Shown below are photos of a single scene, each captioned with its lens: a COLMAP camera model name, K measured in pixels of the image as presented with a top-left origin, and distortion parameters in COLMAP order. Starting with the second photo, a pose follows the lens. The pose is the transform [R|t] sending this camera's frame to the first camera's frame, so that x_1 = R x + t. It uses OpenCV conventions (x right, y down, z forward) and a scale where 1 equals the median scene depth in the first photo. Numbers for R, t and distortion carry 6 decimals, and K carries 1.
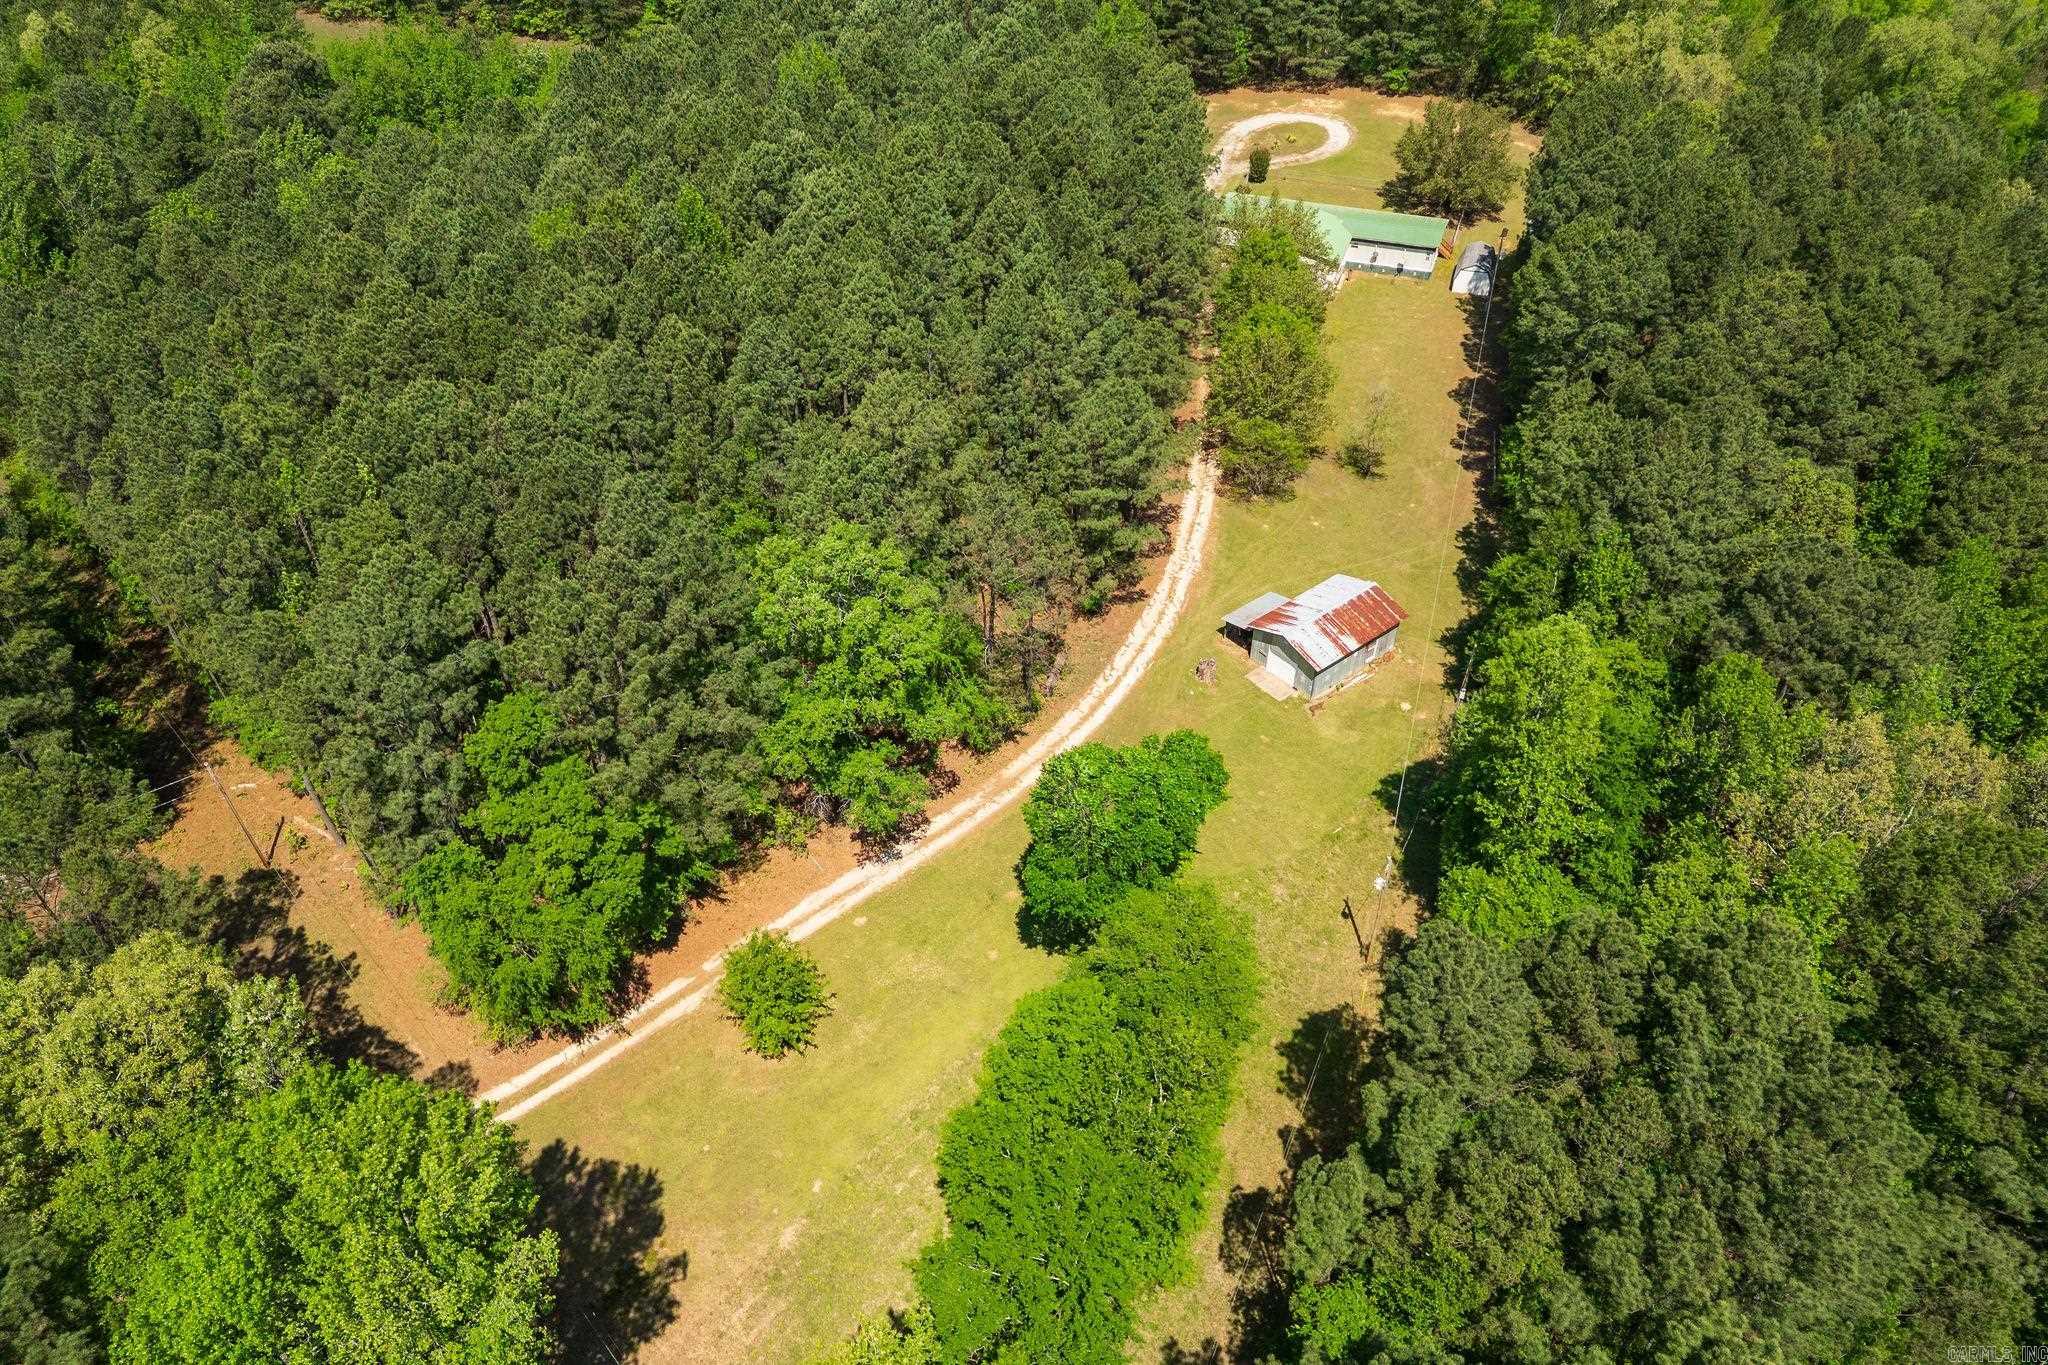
lens RADIAL K [[1452.9, 0, 1021.9], [0, 1452.9, 713.5], [0, 0, 1]] dist [0.088544, -0.074825]
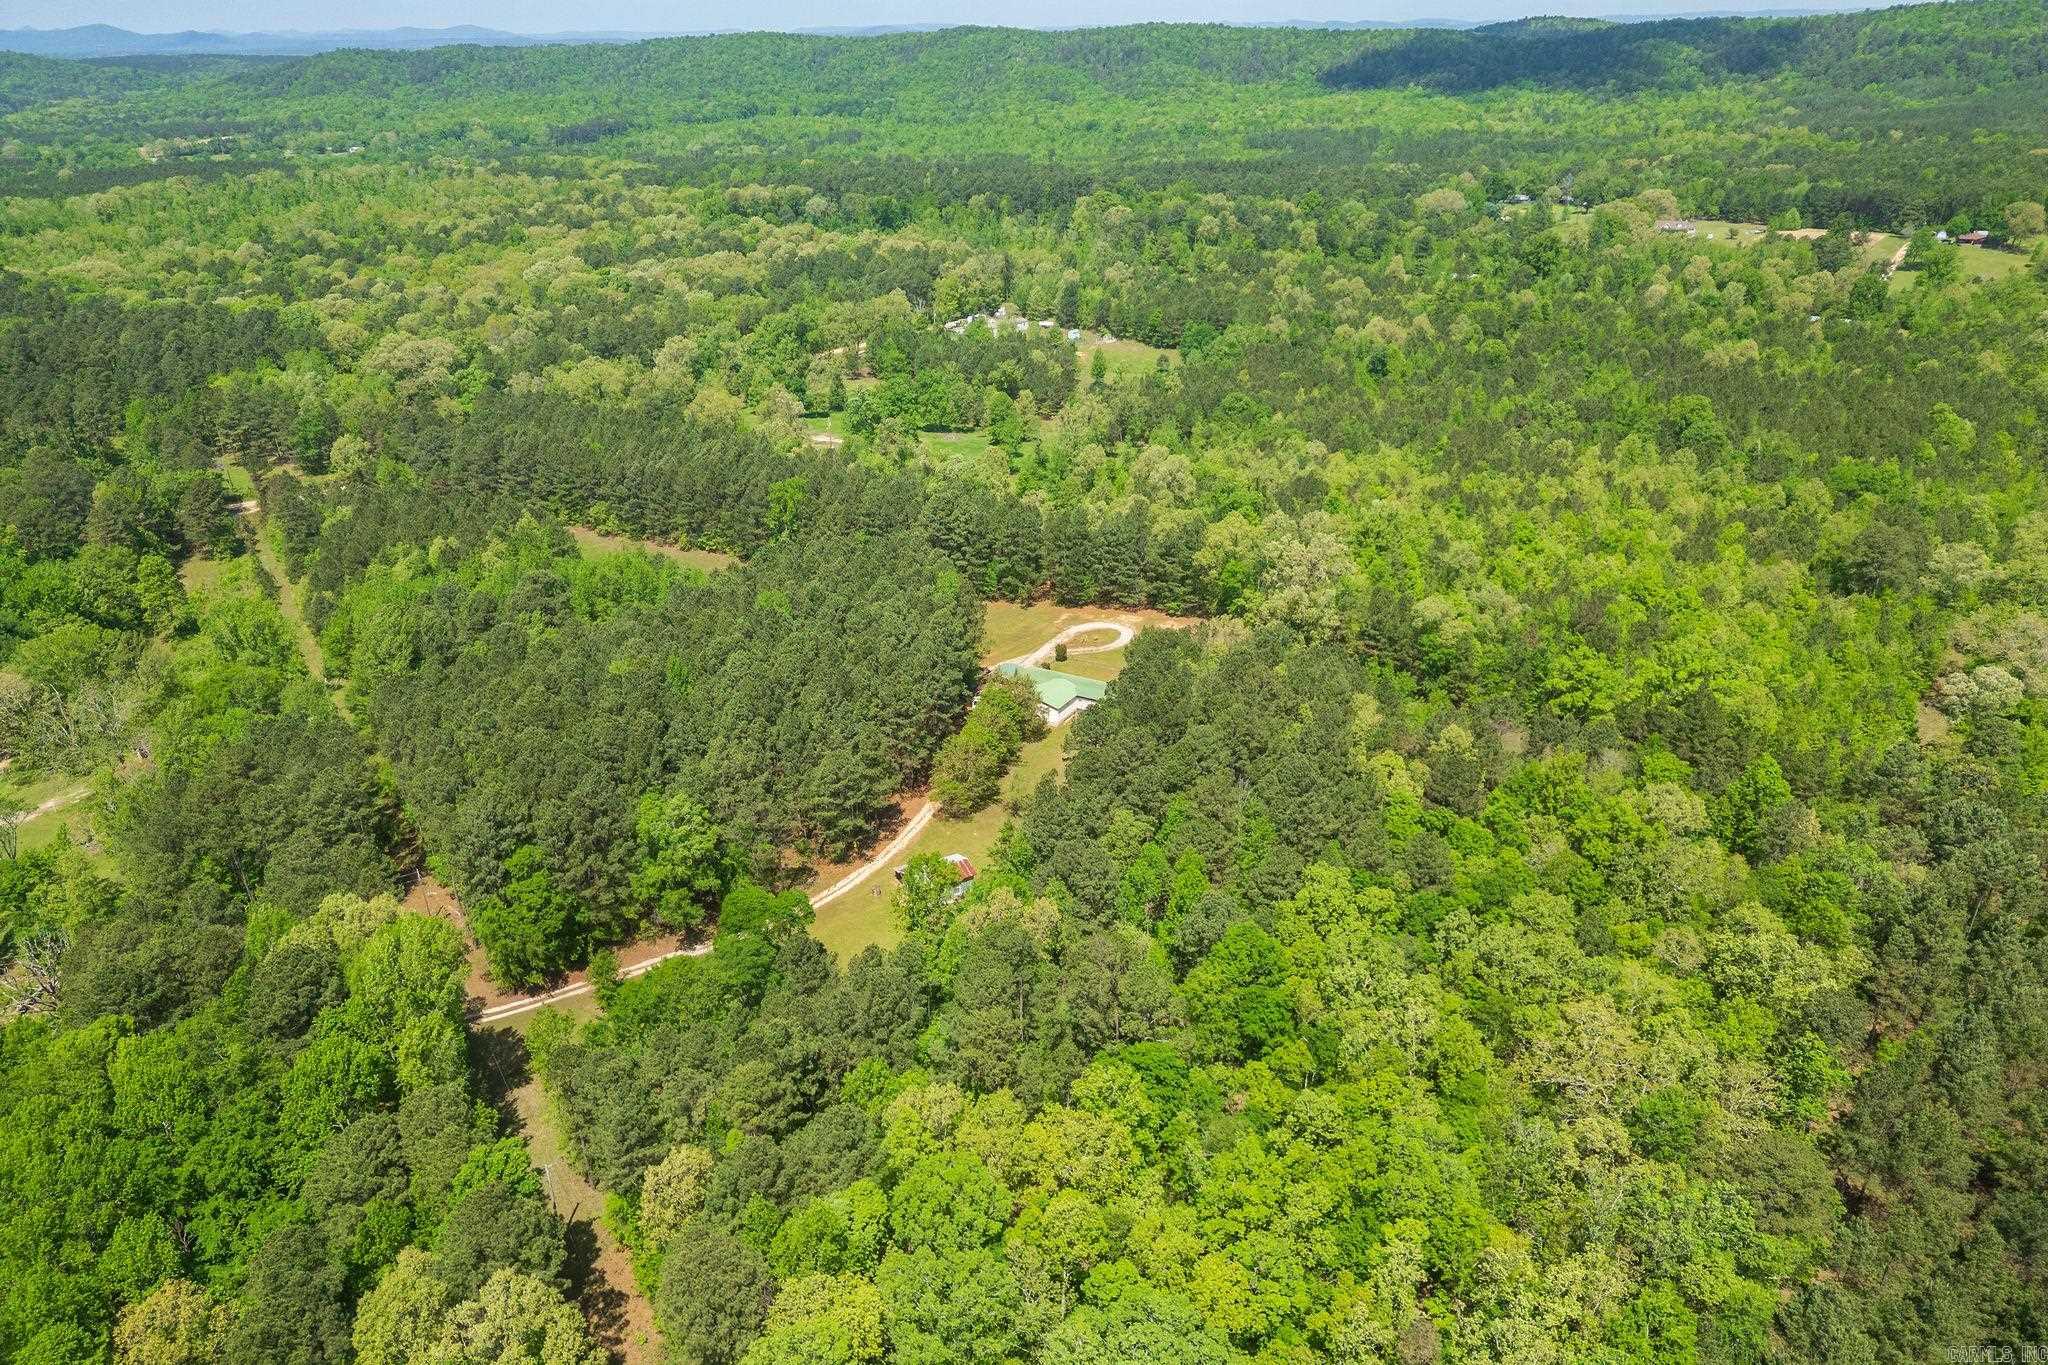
lens RADIAL K [[1404.7, 0, 1024.0], [0, 1404.7, 682.5], [0, 0, 1]] dist [0.075208, -0.071833]
pose [[0.984871, 0.066674, -0.159949, 0.620725], [-0.110534, 0.952571, -0.283534, 0.227542], [0.133458, 0.296924, 0.945529, -0.925572]]
